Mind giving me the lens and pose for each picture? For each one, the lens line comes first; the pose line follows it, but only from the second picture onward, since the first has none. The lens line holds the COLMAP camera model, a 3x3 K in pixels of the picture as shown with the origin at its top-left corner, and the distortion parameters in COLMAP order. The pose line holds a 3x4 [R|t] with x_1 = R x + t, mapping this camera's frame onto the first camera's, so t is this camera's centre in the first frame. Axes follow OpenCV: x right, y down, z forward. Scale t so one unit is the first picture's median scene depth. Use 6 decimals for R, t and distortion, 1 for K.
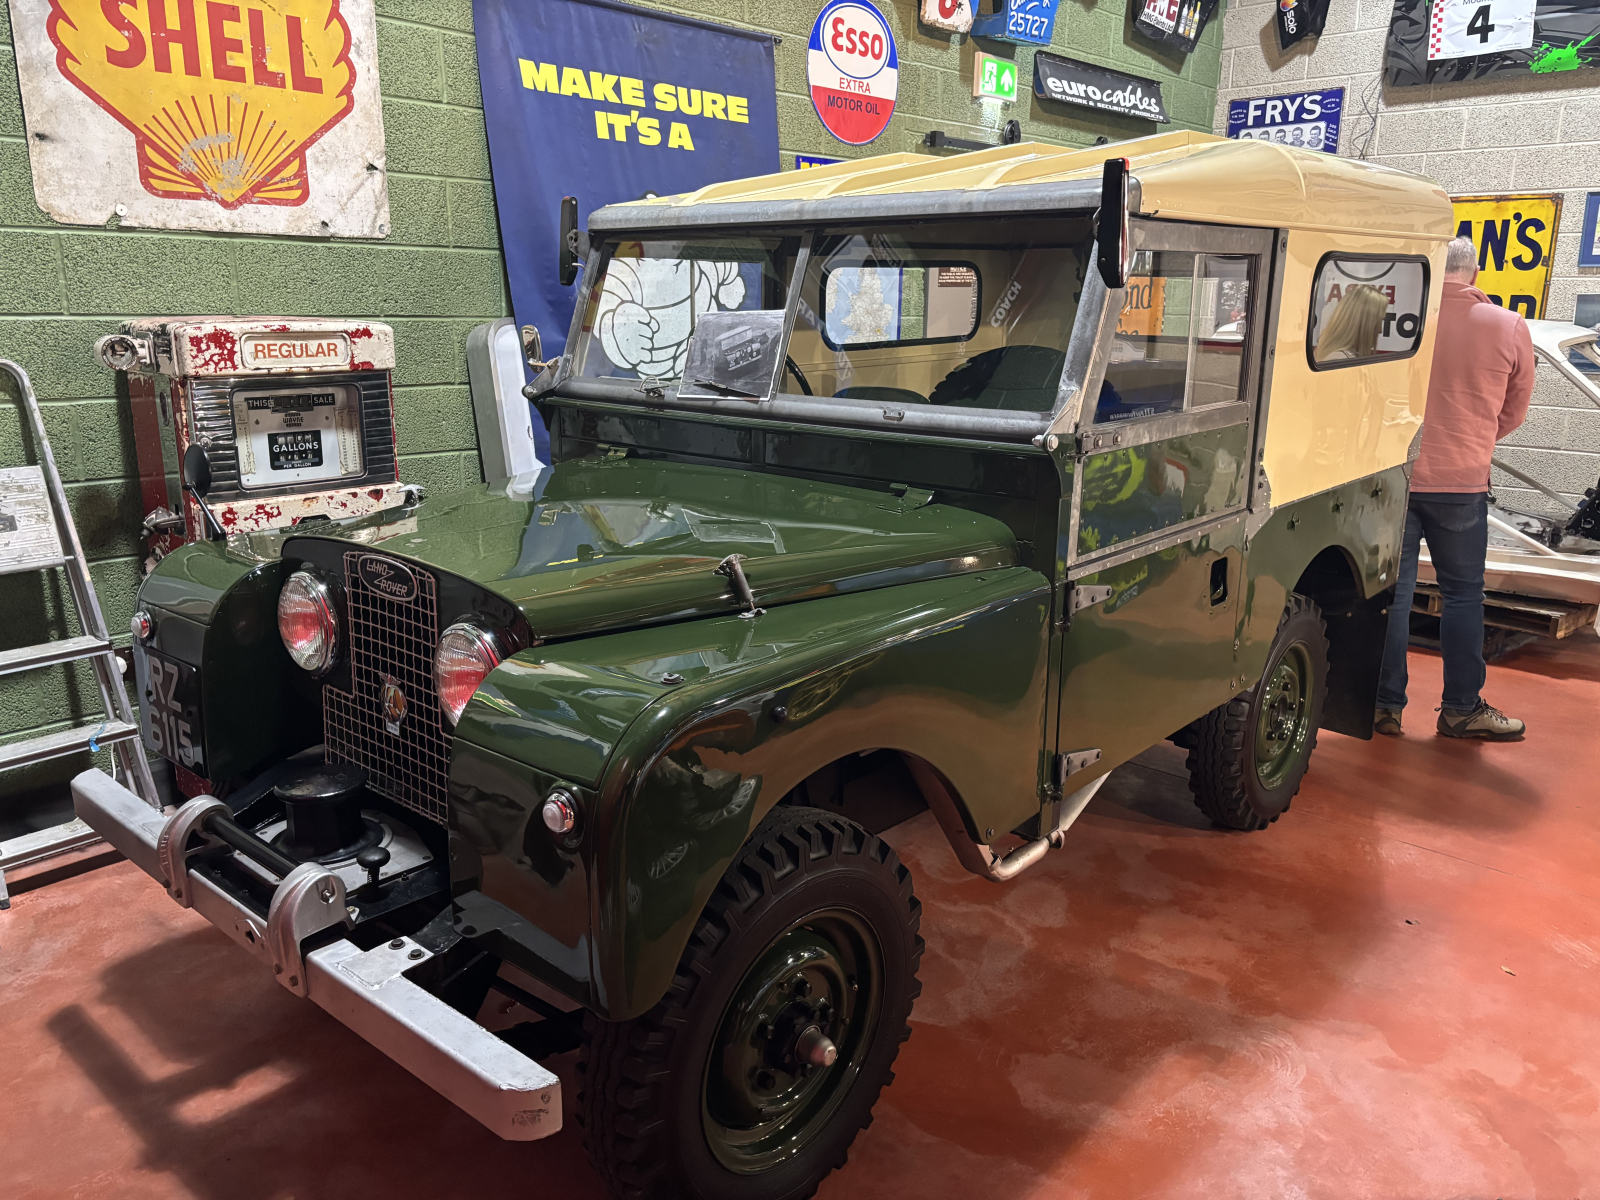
lens RADIAL K [[1207.9, 0, 794.9], [0, 1207.9, 603.6], [0, 0, 1]] dist [0.056595, -0.052546]
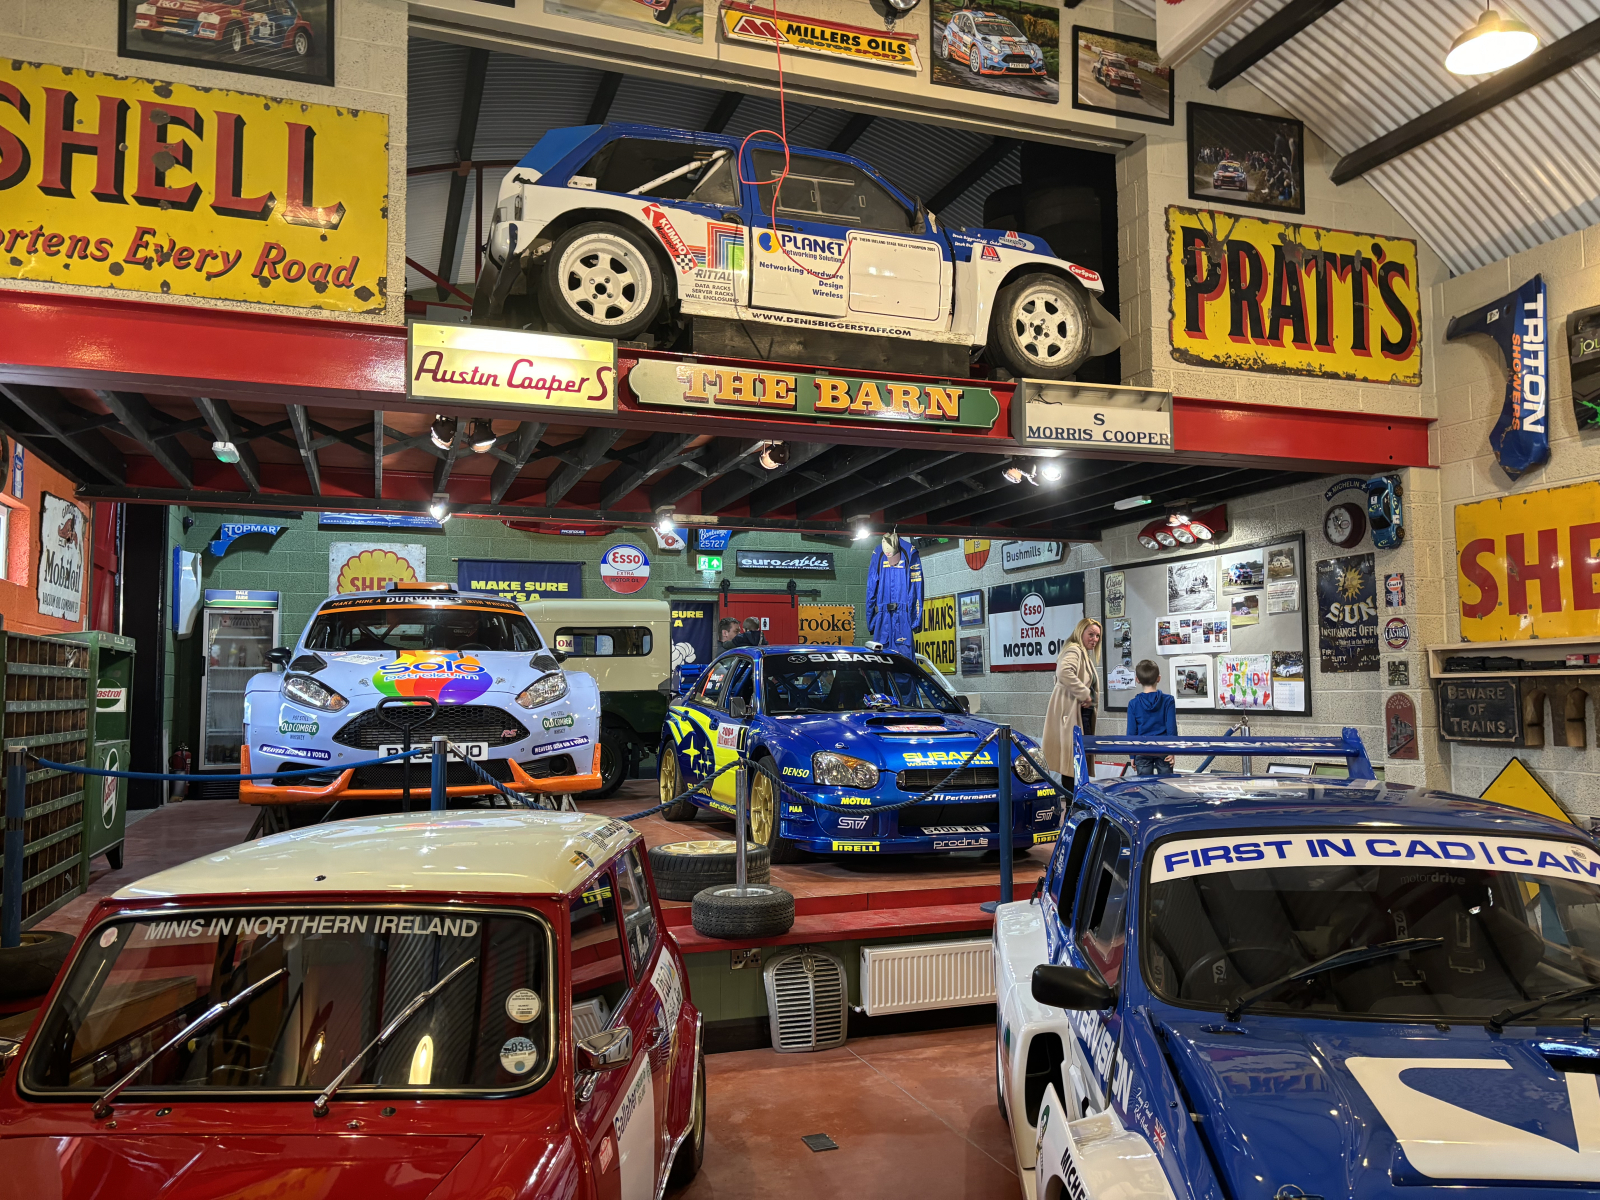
lens RADIAL K [[1207.9, 0, 809.5], [0, 1207.9, 606.4], [0, 0, 1]] dist [0.056595, -0.052546]
pose [[0.888371, -0.042498, -0.457156, 1.844946], [-0.098968, 0.954574, -0.281059, 0.405723], [0.448333, 0.294928, 0.843810, -1.198772]]
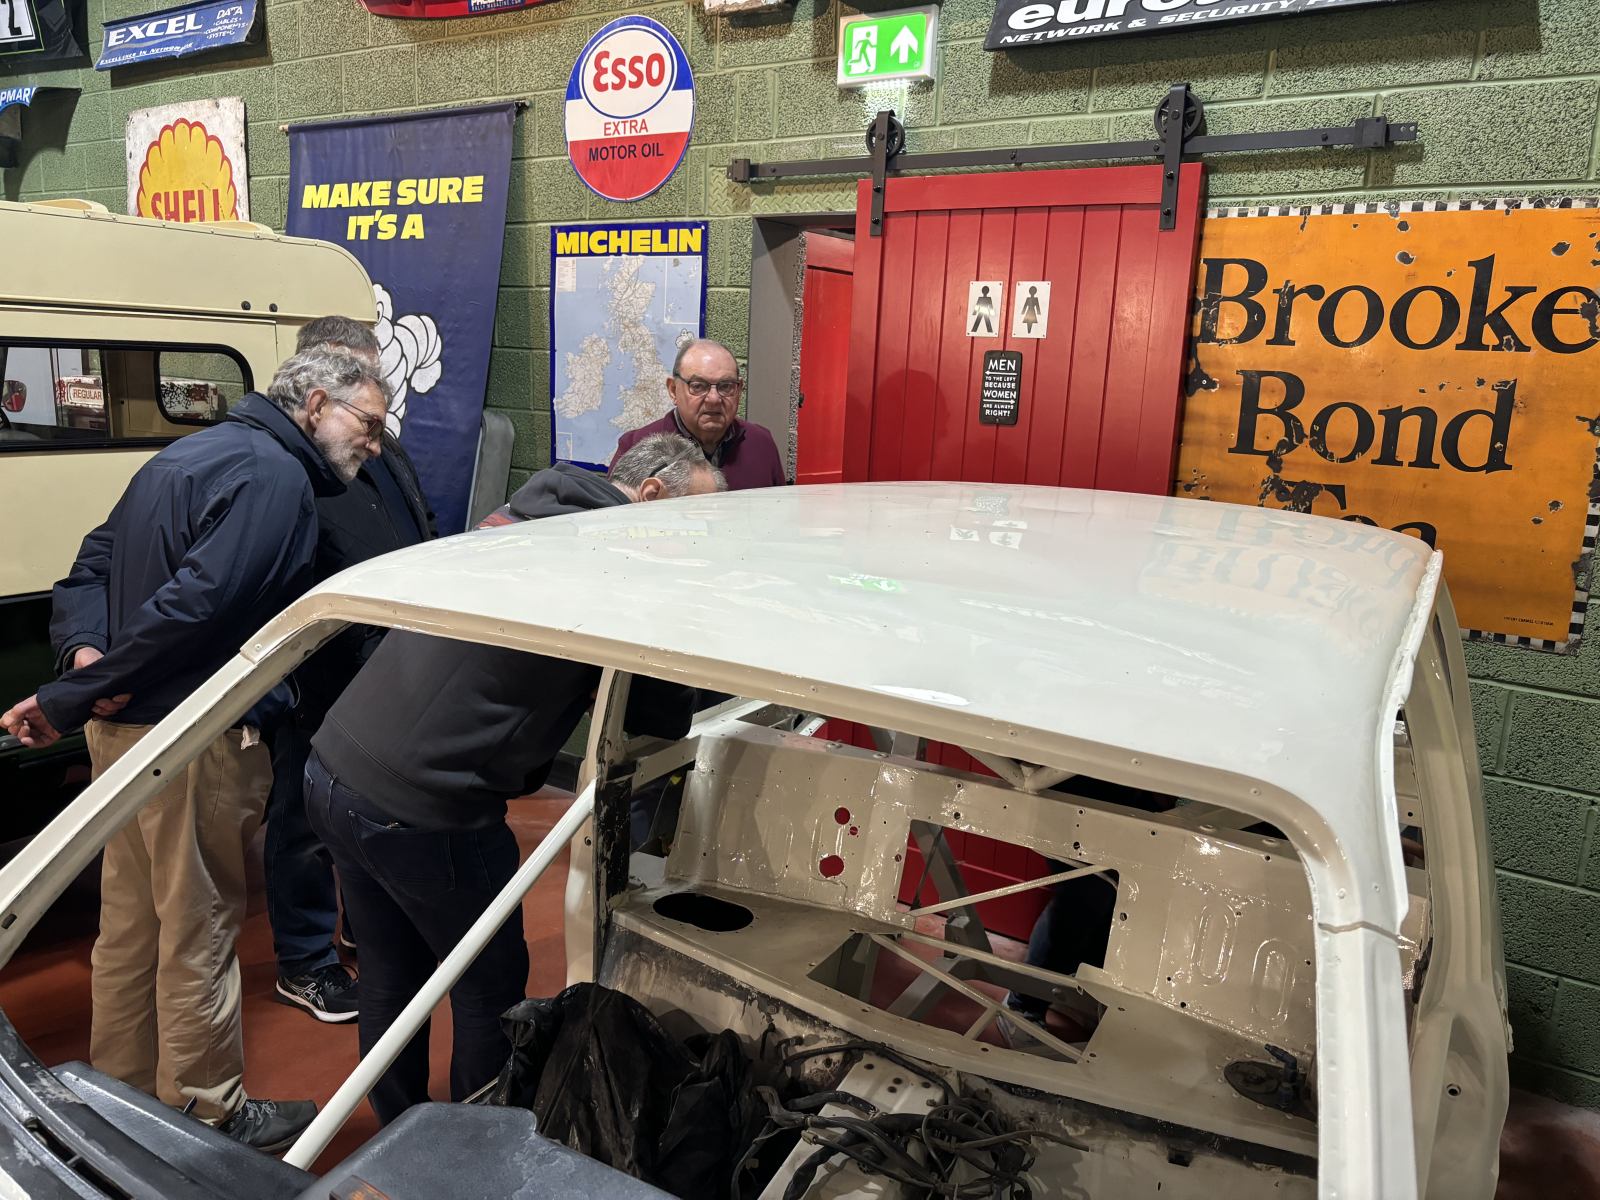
lens RADIAL K [[1207.9, 0, 747.4], [0, 1207.9, 588.5], [0, 0, 1]] dist [0.056595, -0.052546]
pose [[0.147076, 0.187356, -0.971219, 0.981679], [-0.280869, 0.949390, 0.140612, -0.310694], [0.948410, 0.252105, 0.192255, 1.122022]]
